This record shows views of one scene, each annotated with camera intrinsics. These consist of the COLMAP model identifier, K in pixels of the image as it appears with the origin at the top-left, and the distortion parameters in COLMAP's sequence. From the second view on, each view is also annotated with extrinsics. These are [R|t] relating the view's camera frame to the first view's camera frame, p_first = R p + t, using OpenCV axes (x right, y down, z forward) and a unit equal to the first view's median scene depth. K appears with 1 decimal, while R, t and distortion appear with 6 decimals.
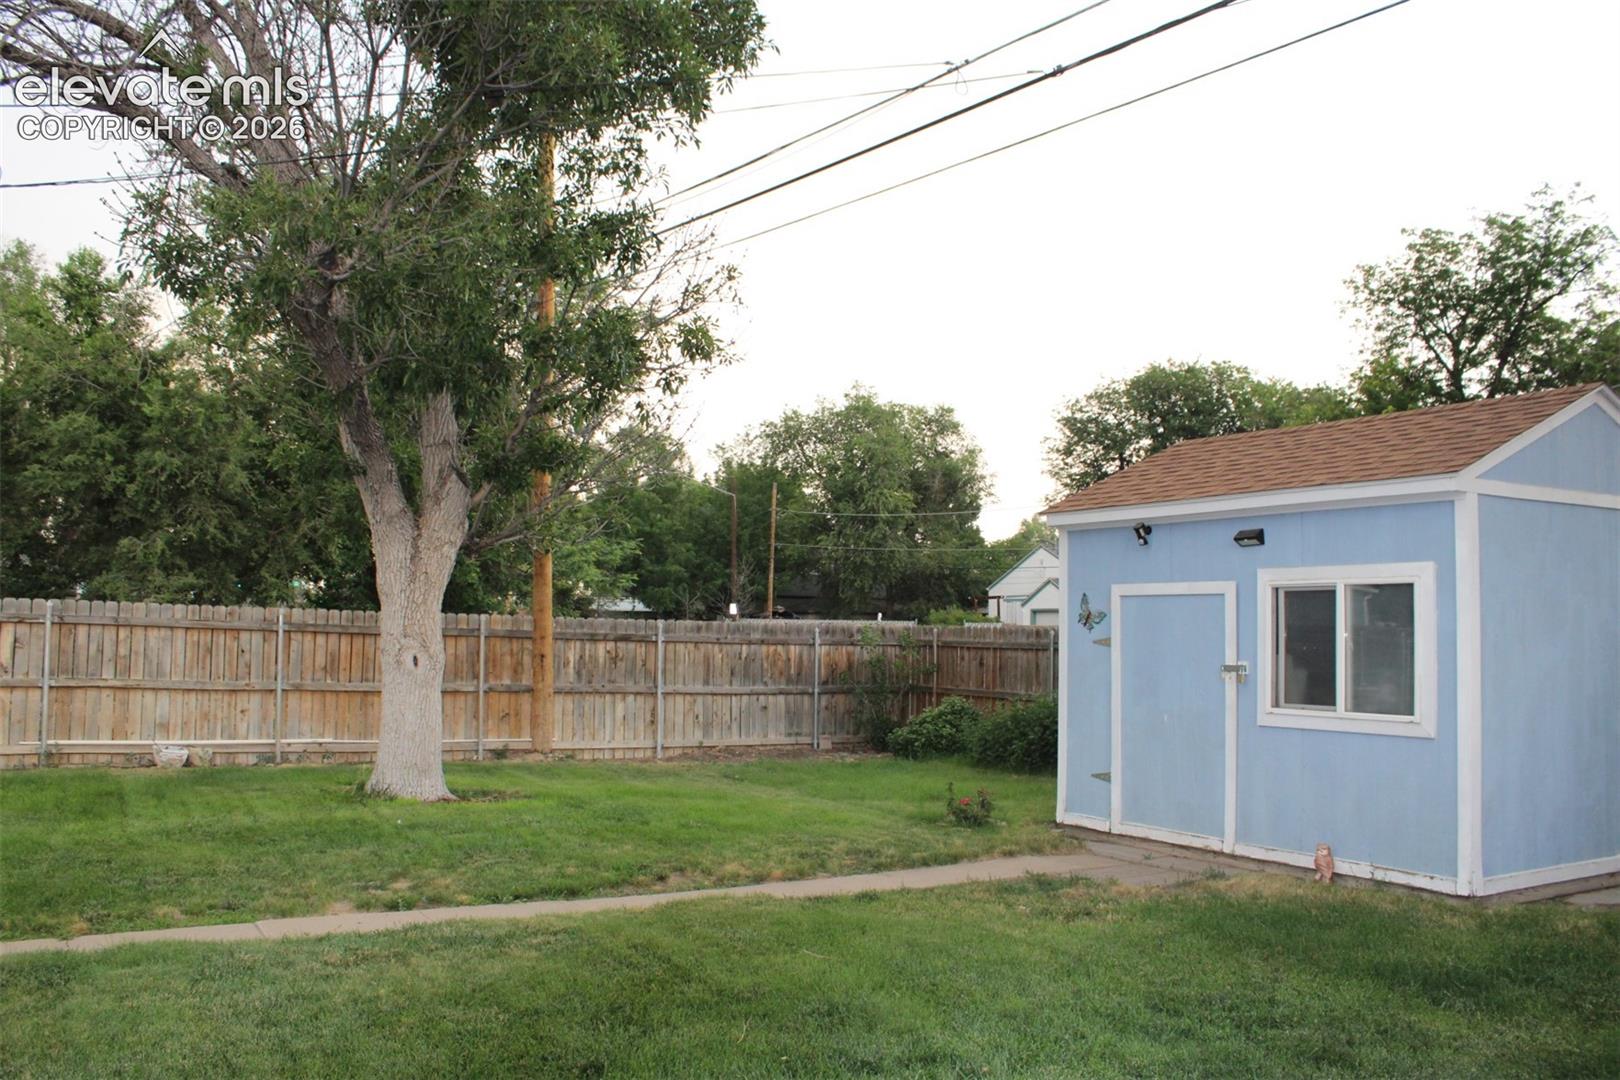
lens RADIAL K [[1348.8, 0, 810.0], [0, 1348.8, 540.0], [0, 0, 1]] dist [-0.170539, 0.156040]
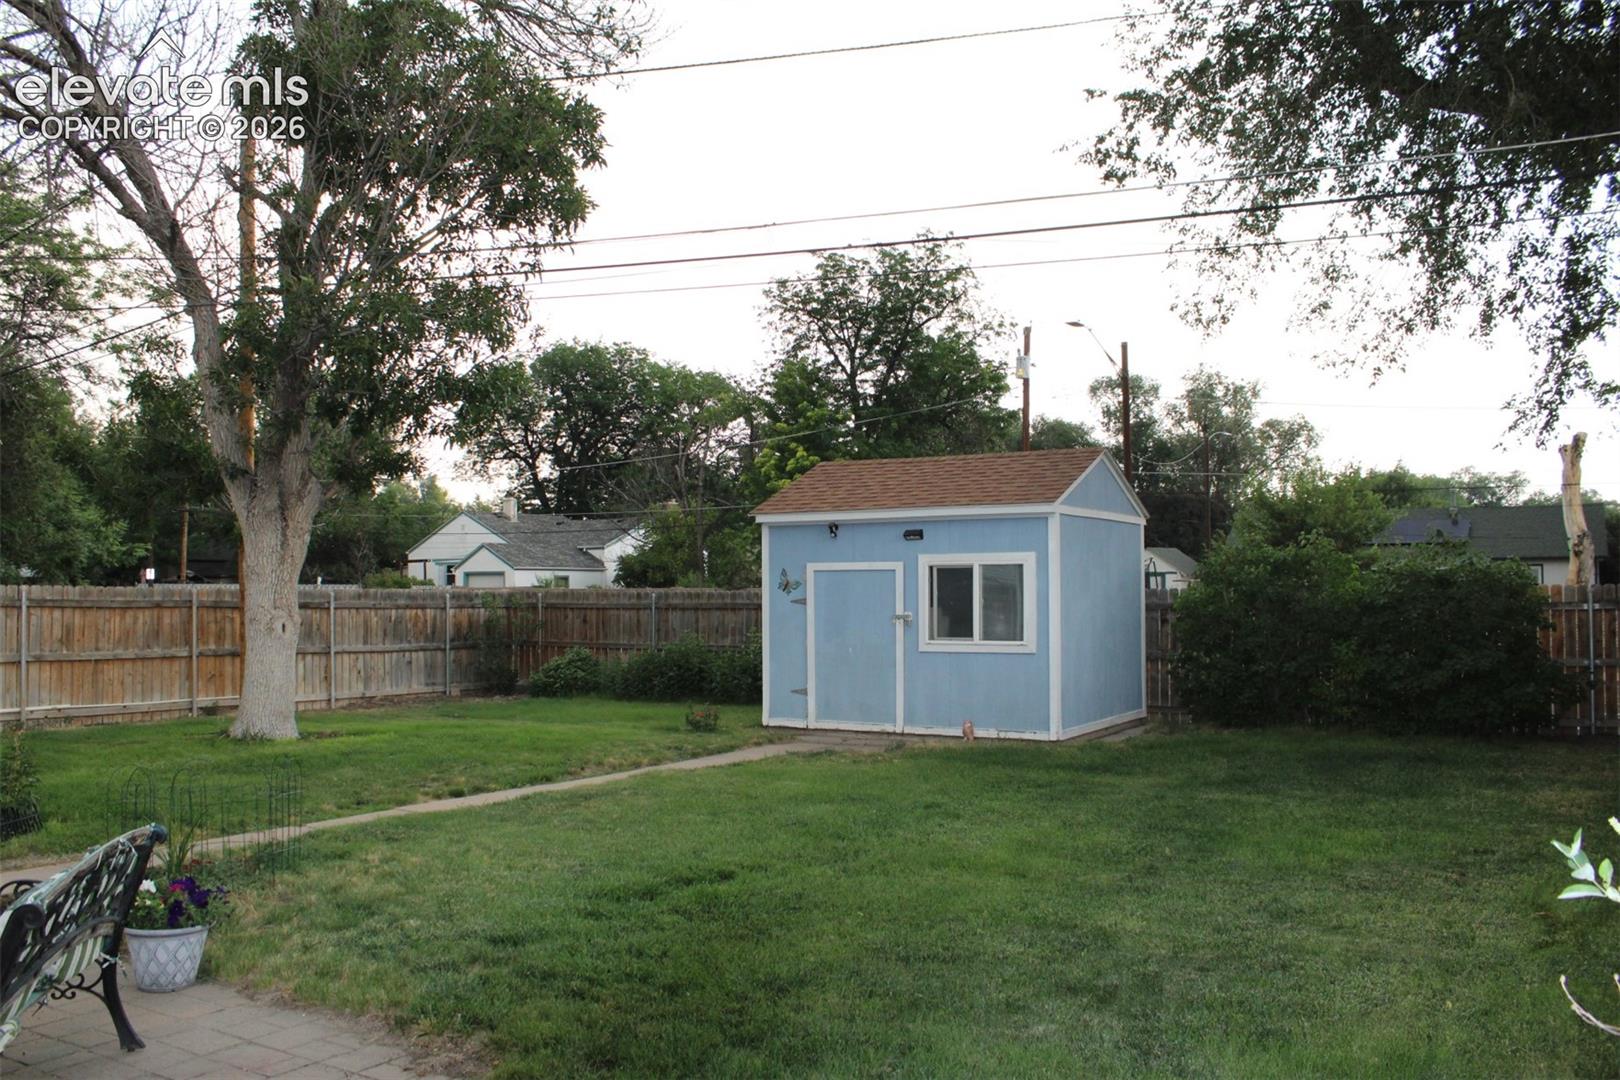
lens RADIAL K [[1348.8, 0, 810.0], [0, 1348.8, 540.0], [0, 0, 1]] dist [-0.170539, 0.156040]
pose [[0.883530, -0.000014, 0.468374, -0.278963], [-0.014205, 0.999539, 0.026827, -0.019221], [-0.468159, -0.030356, 0.883123, -0.194532]]
